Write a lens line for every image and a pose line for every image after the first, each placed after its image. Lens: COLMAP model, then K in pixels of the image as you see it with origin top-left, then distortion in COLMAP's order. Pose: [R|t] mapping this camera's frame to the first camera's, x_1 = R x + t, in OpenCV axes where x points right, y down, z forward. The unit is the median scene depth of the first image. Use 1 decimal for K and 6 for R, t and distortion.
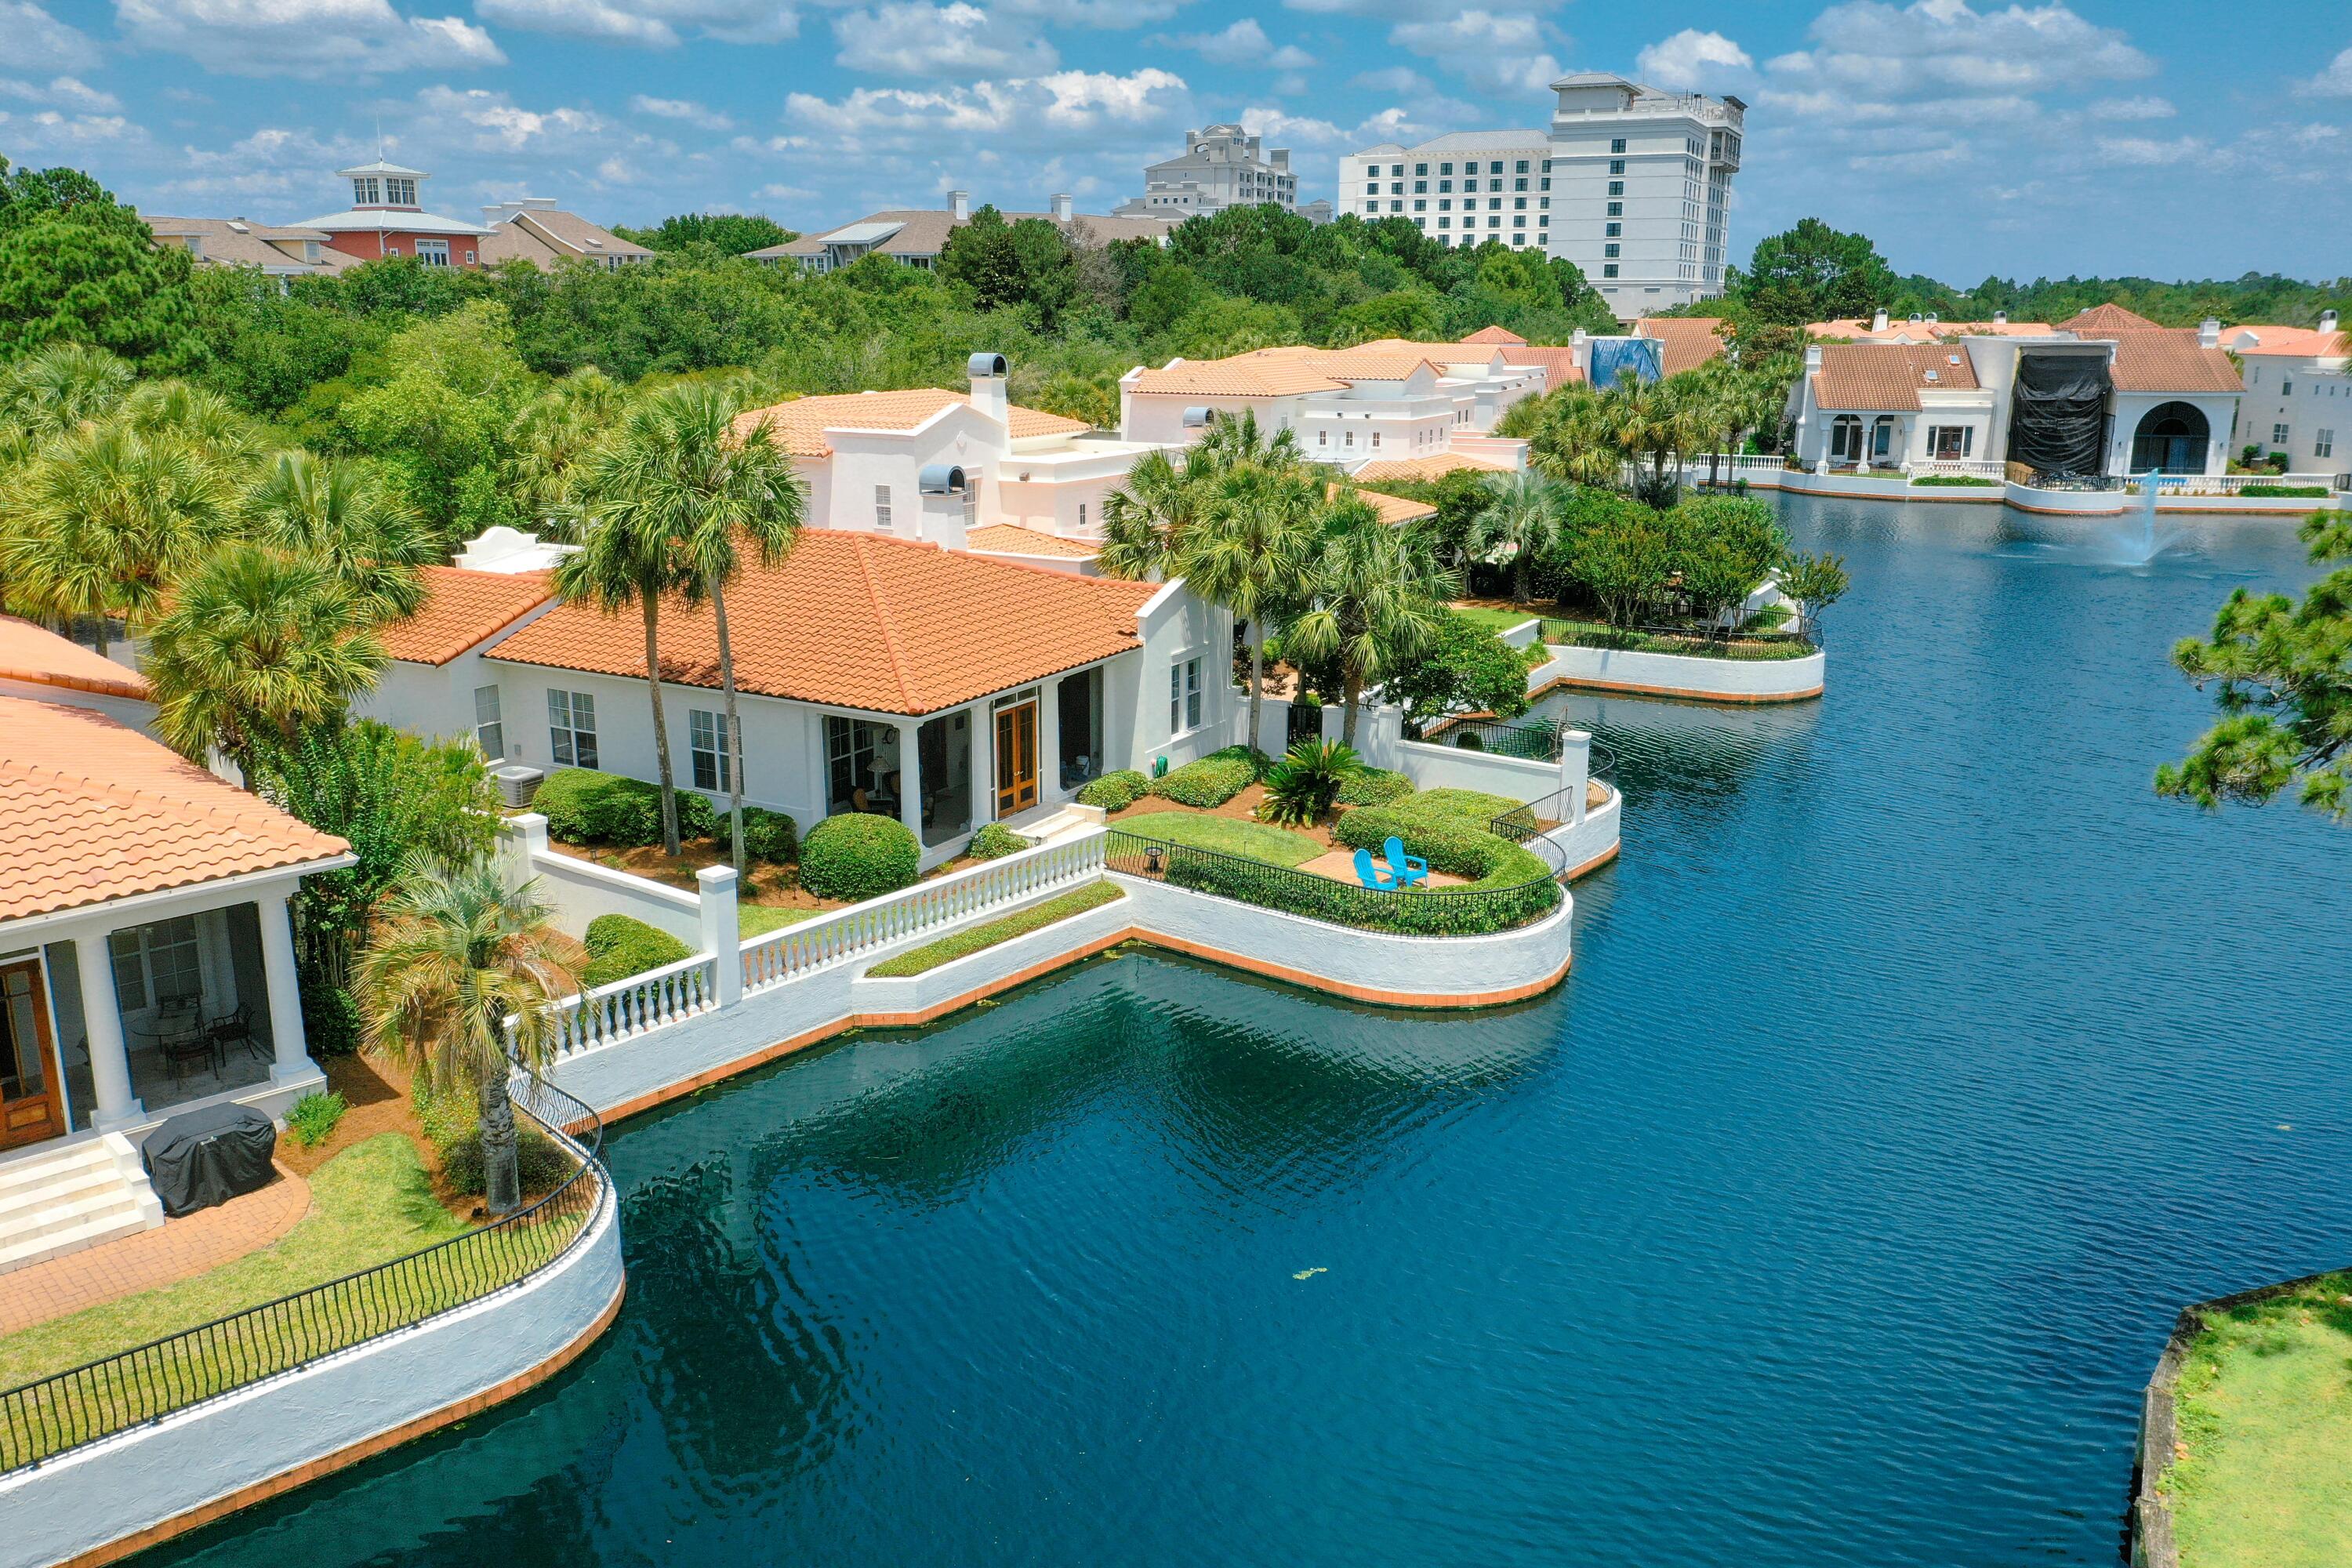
lens RADIAL K [[1851.8, 0, 1172.1], [0, 1851.8, 784.1], [0, 0, 1]] dist [-0.005338, -0.000248]
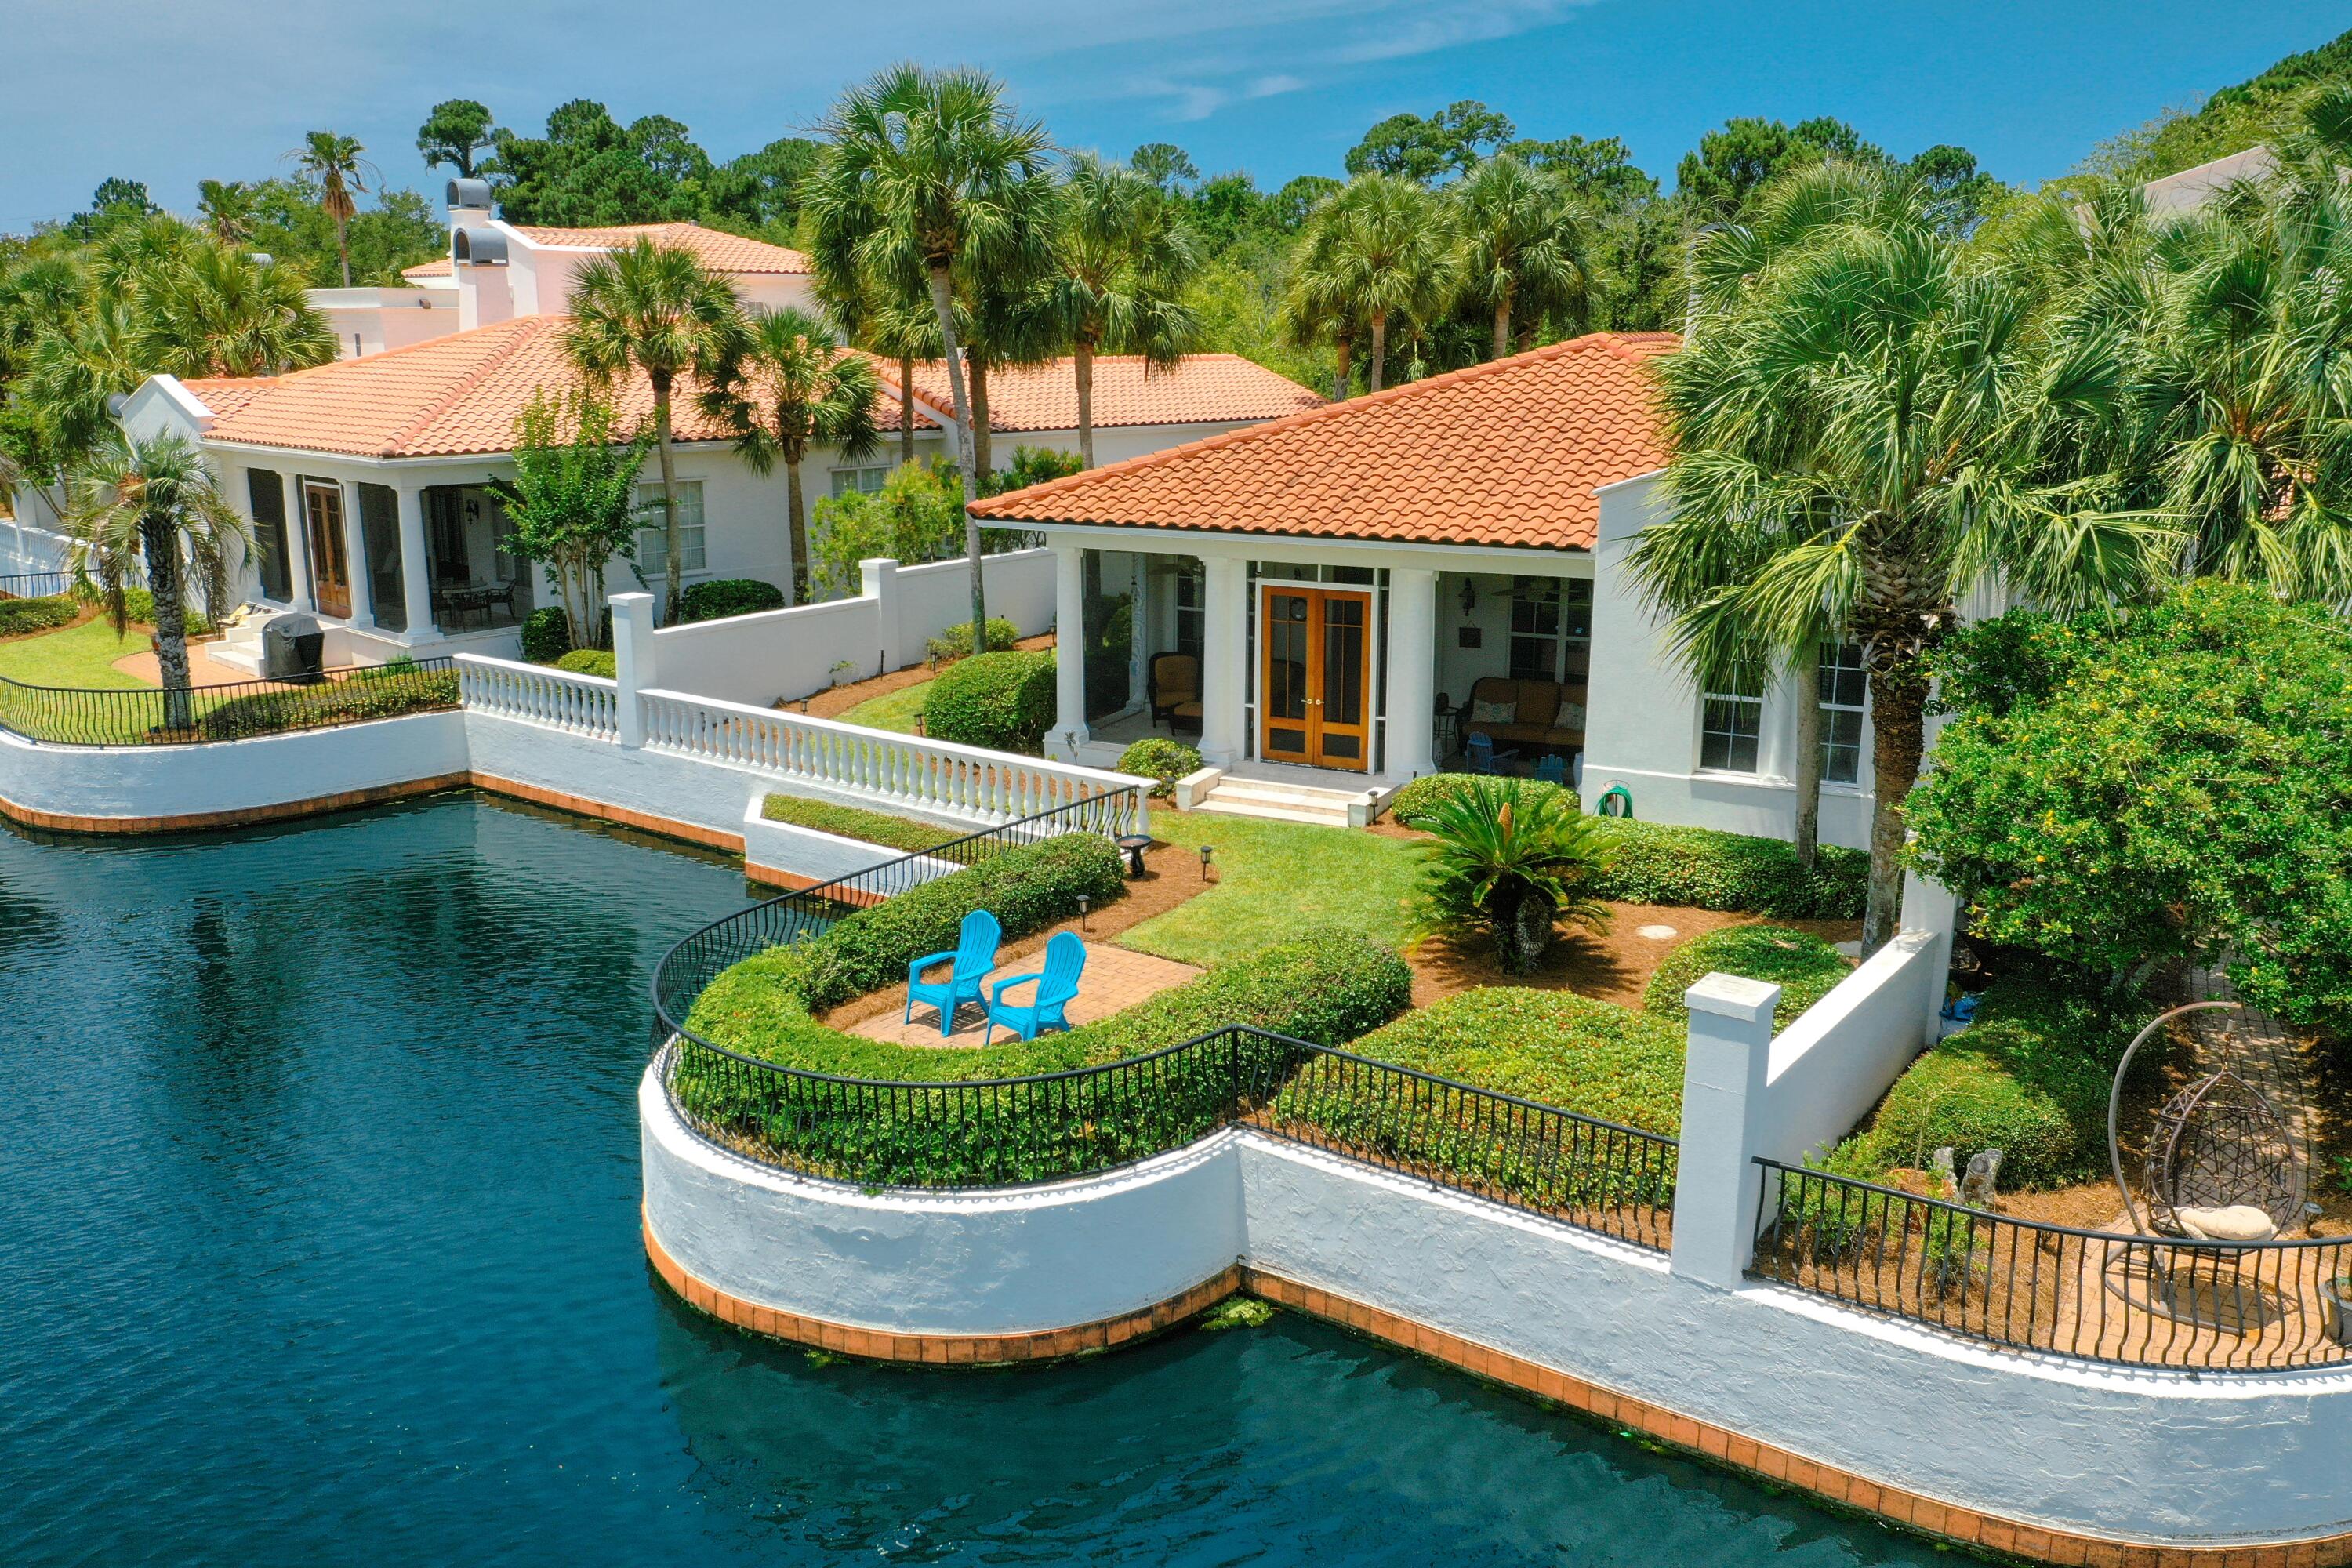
lens RADIAL K [[1851.8, 0, 1154.4], [0, 1851.8, 775.7], [0, 0, 1]] dist [-0.005338, -0.000248]
pose [[0.028243, 0.235020, -0.971580, 0.486831], [-0.249876, 0.942770, 0.220787, -0.099252], [0.967866, 0.236539, 0.085352, 0.866704]]
